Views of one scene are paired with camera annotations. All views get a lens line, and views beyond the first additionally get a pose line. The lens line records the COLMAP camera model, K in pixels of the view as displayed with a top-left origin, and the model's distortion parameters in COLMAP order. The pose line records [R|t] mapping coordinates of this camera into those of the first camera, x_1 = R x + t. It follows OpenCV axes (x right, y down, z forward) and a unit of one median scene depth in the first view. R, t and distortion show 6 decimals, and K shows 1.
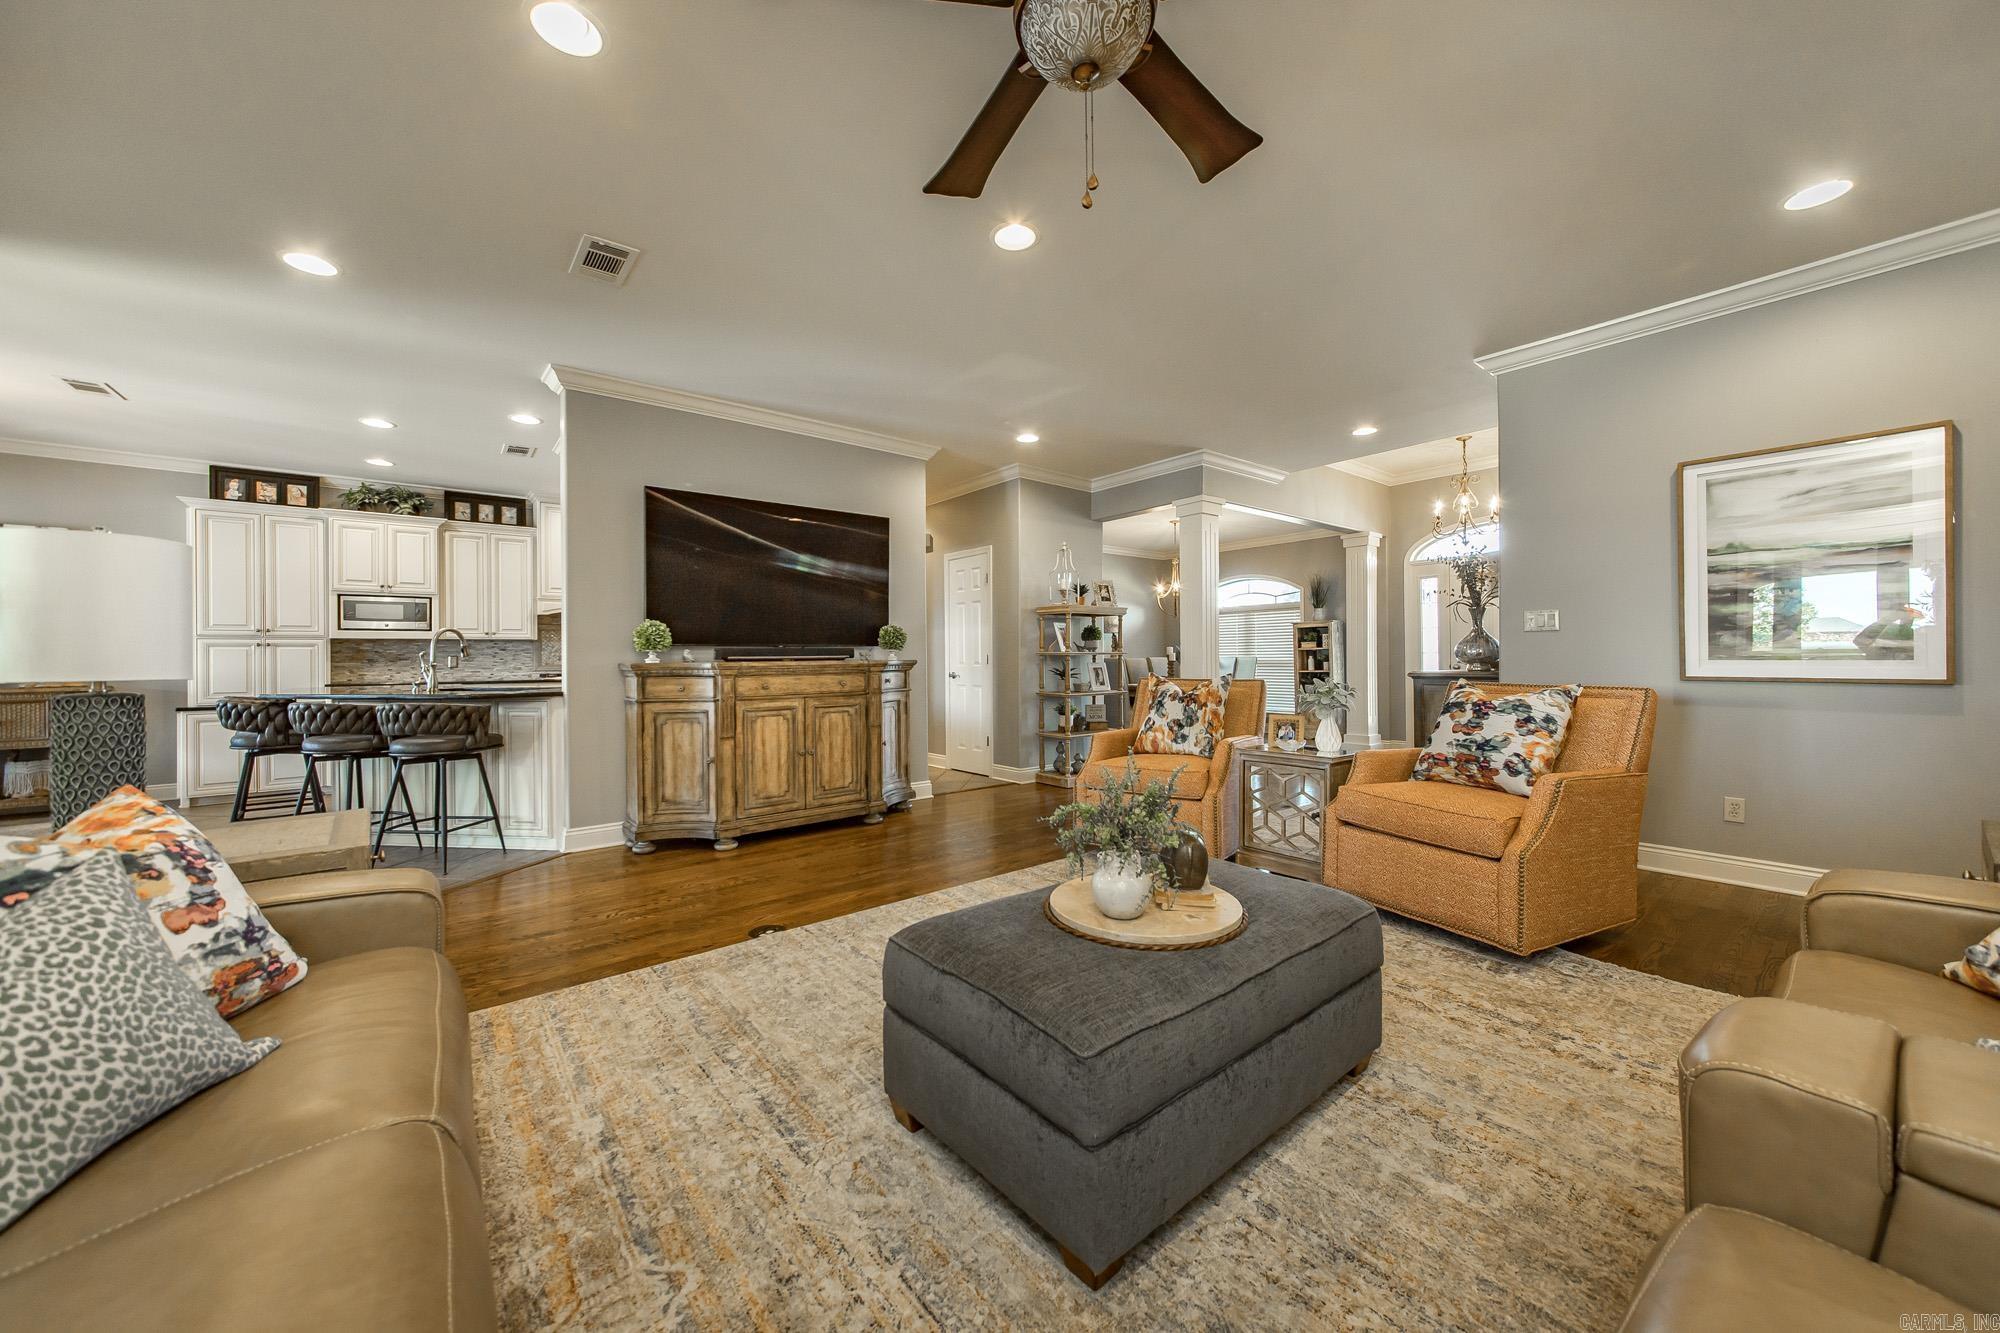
lens RADIAL K [[734.4, 0, 986.9], [0, 734.4, 662.0], [0, 0, 1]] dist [-0.002675, -0.000147]
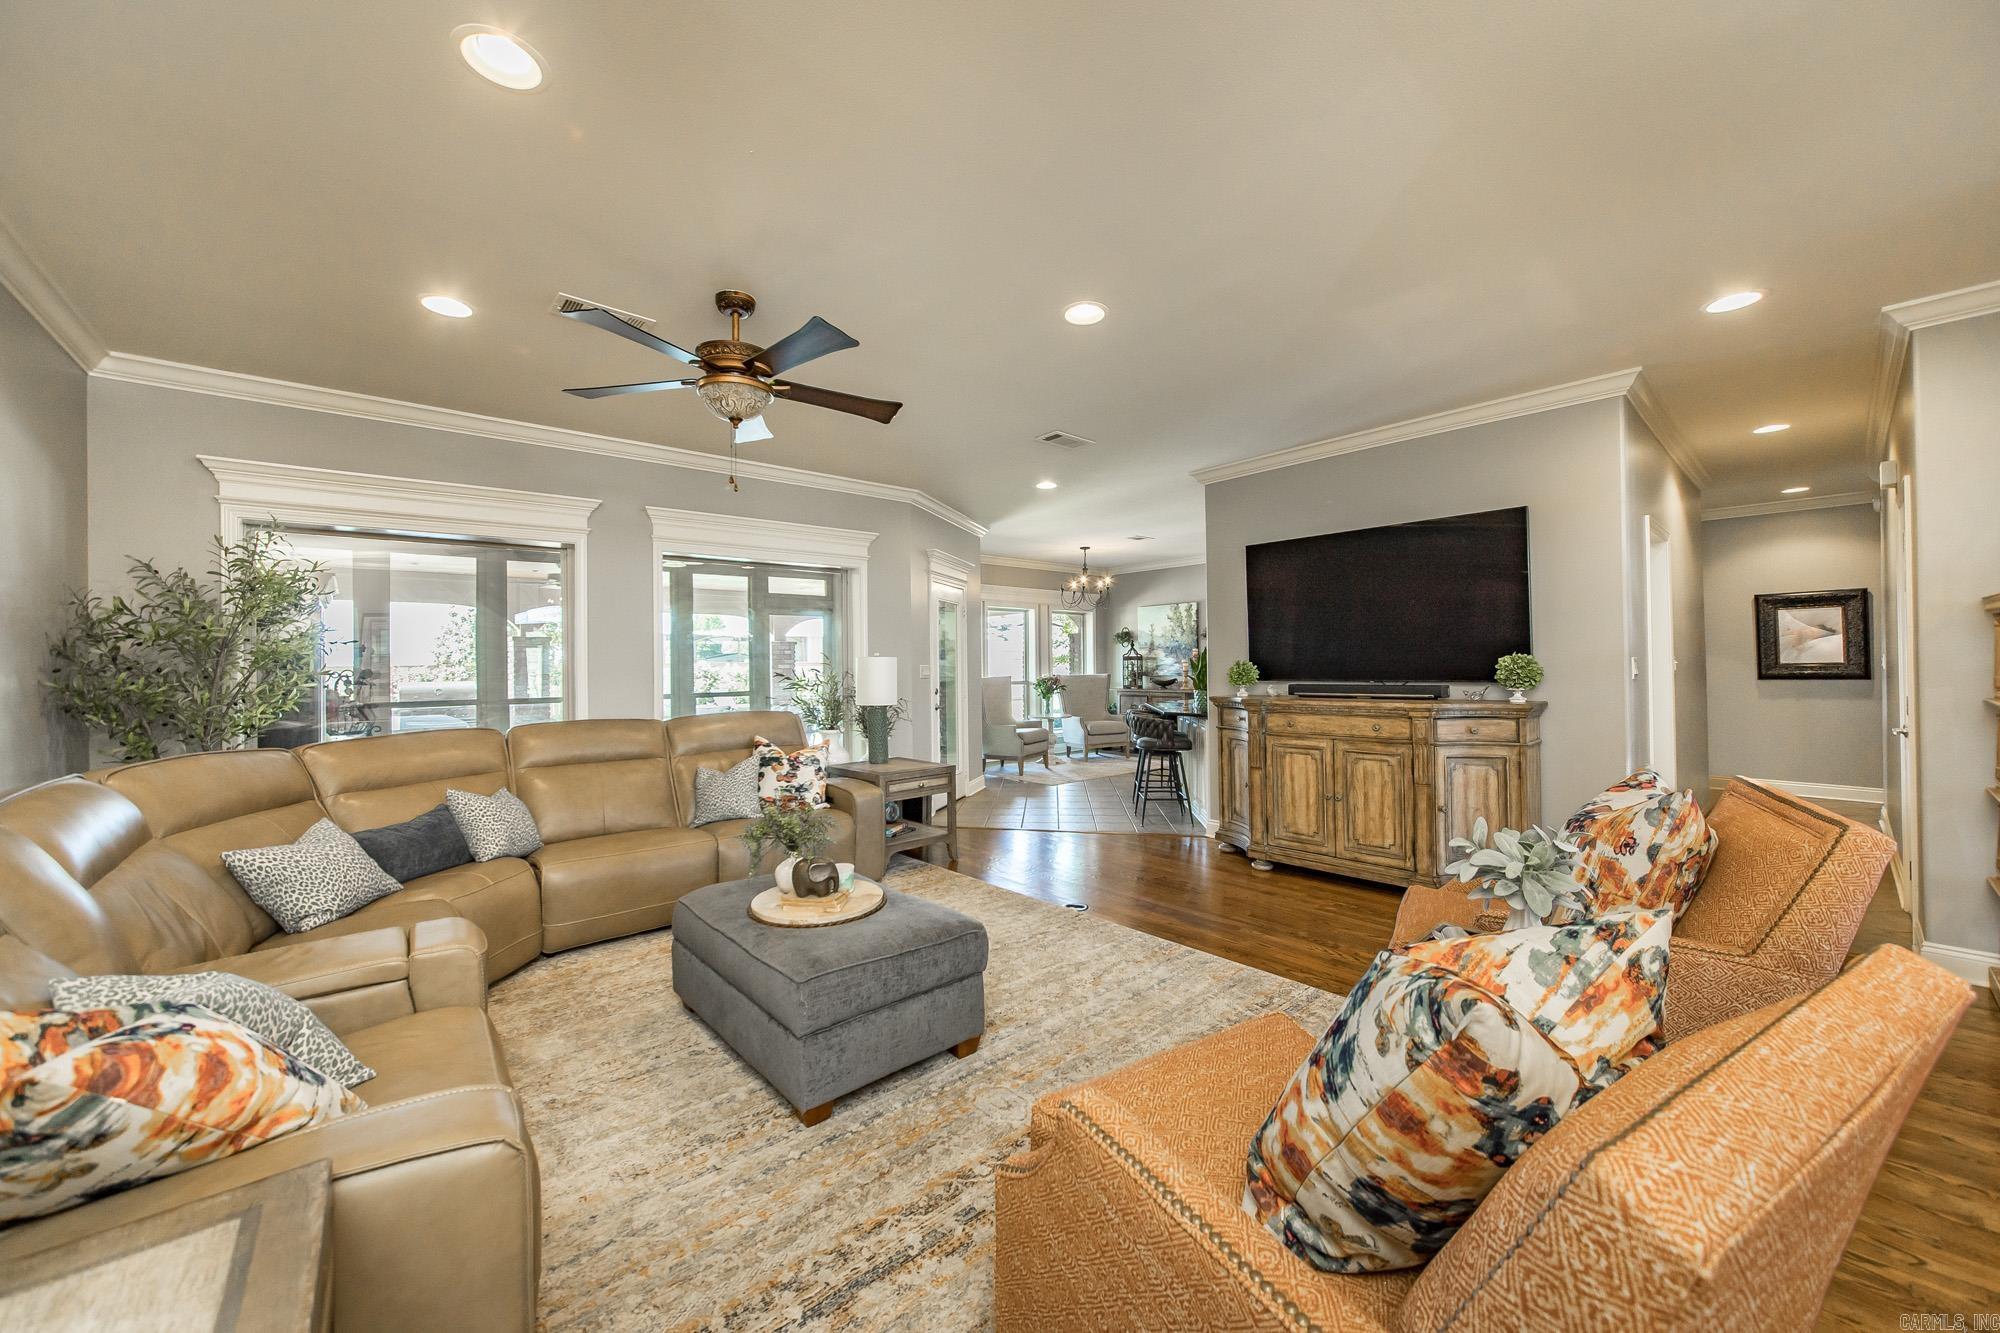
lens RADIAL K [[734.4, 0, 986.9], [0, 734.4, 662.0], [0, 0, 1]] dist [-0.002675, -0.000147]
pose [[0.027057, 0.003858, -0.999626, 0.716583], [0.009708, 0.999944, 0.004122, -0.062207], [0.999587, -0.009816, 0.027018, 0.552316]]
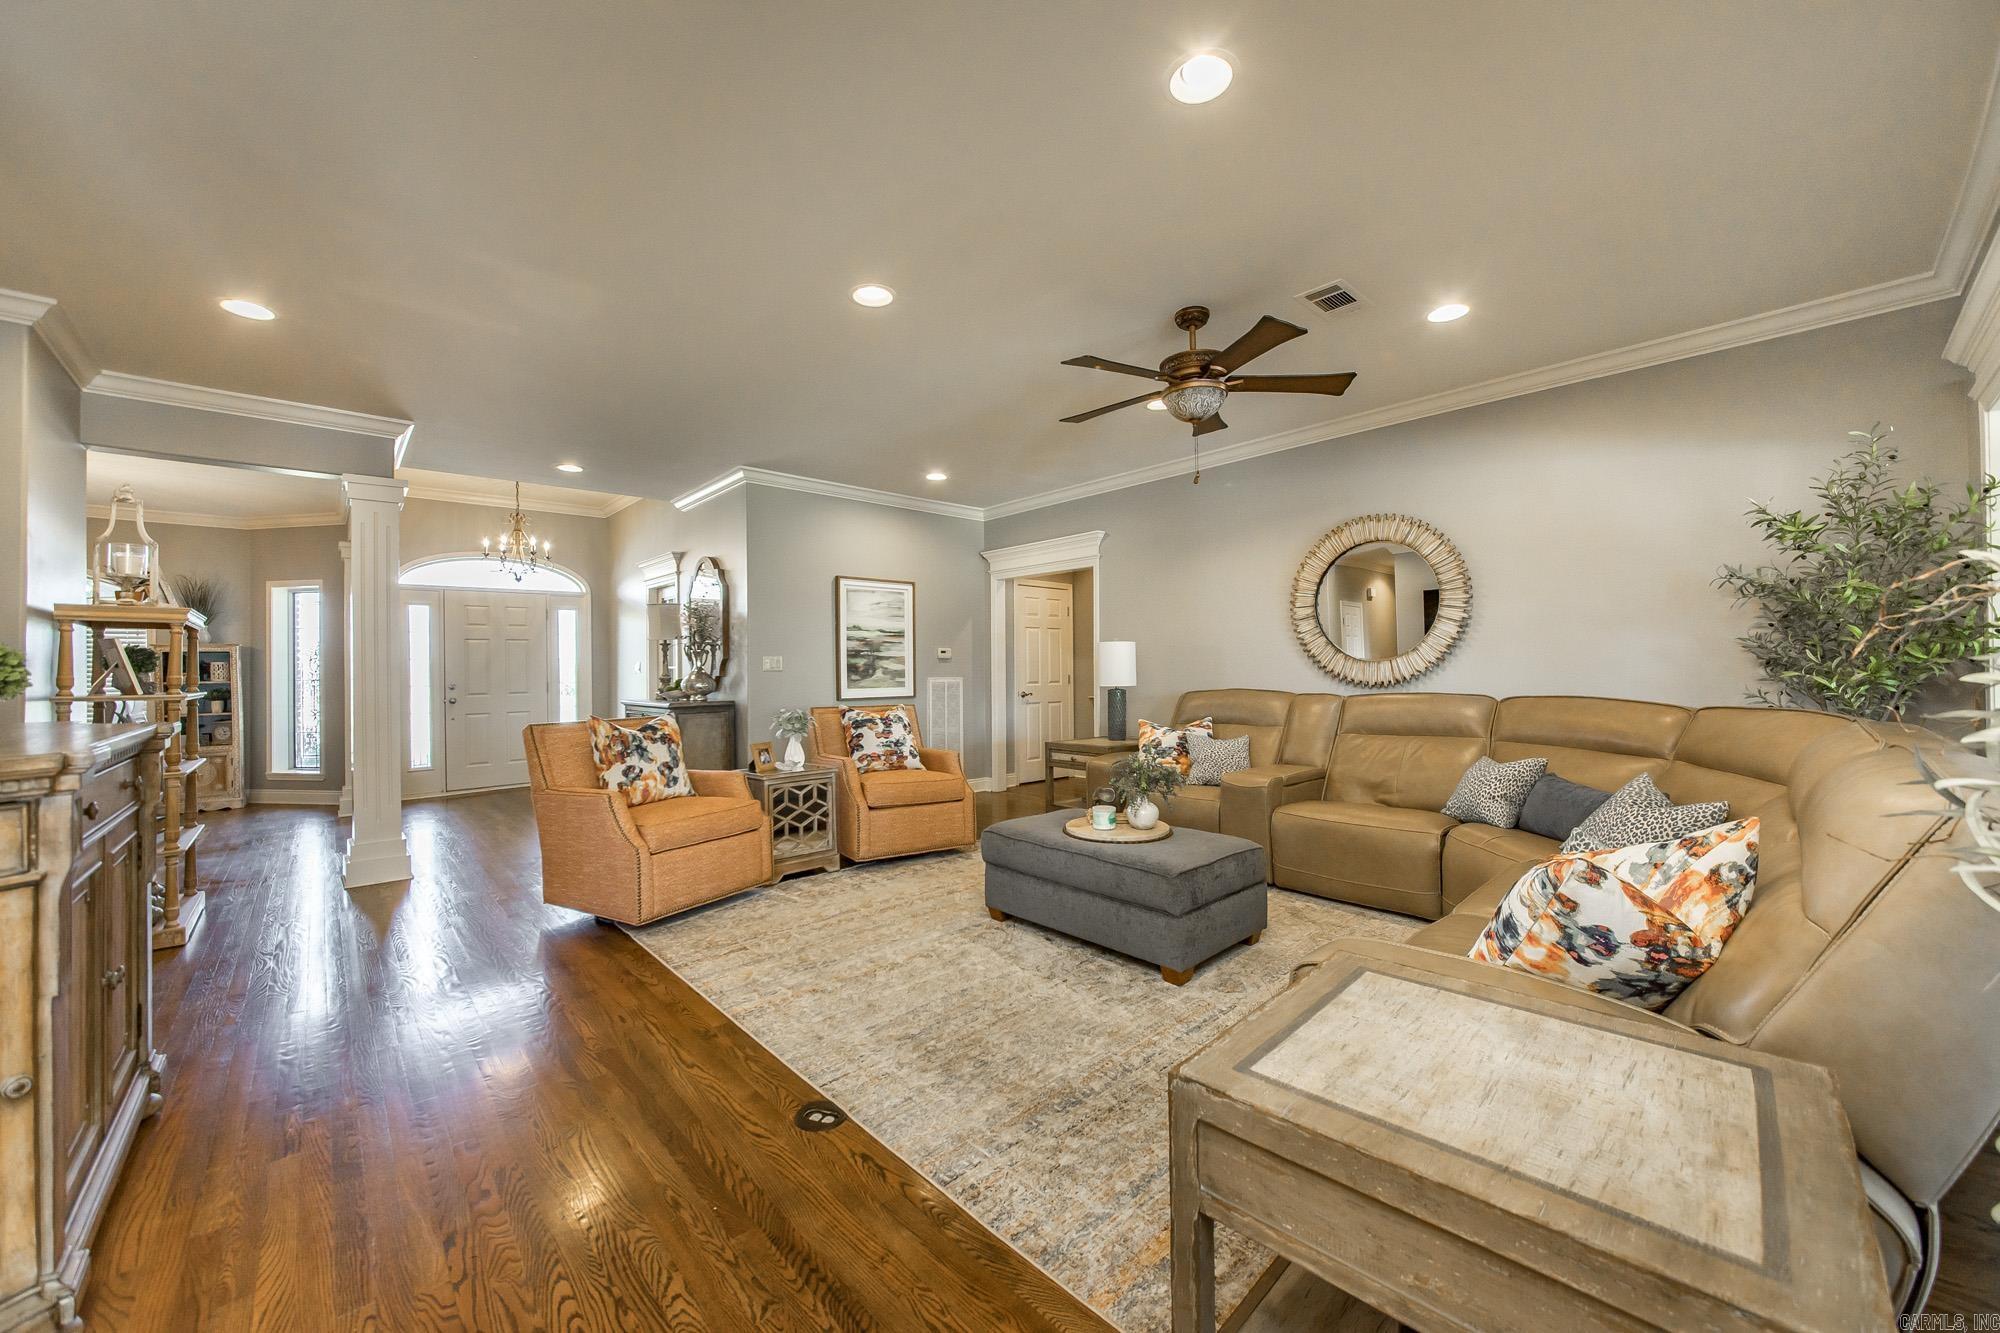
lens RADIAL K [[731.2, 0, 1000.0], [0, 731.2, 666.5], [0, 0, 1]] dist [0.014491, -0.000025]
pose [[-0.060058, 0.010272, 0.998142, -0.678084], [0.017622, 0.999802, -0.009229, -0.027482], [-0.998039, 0.017035, -0.060227, 0.597317]]
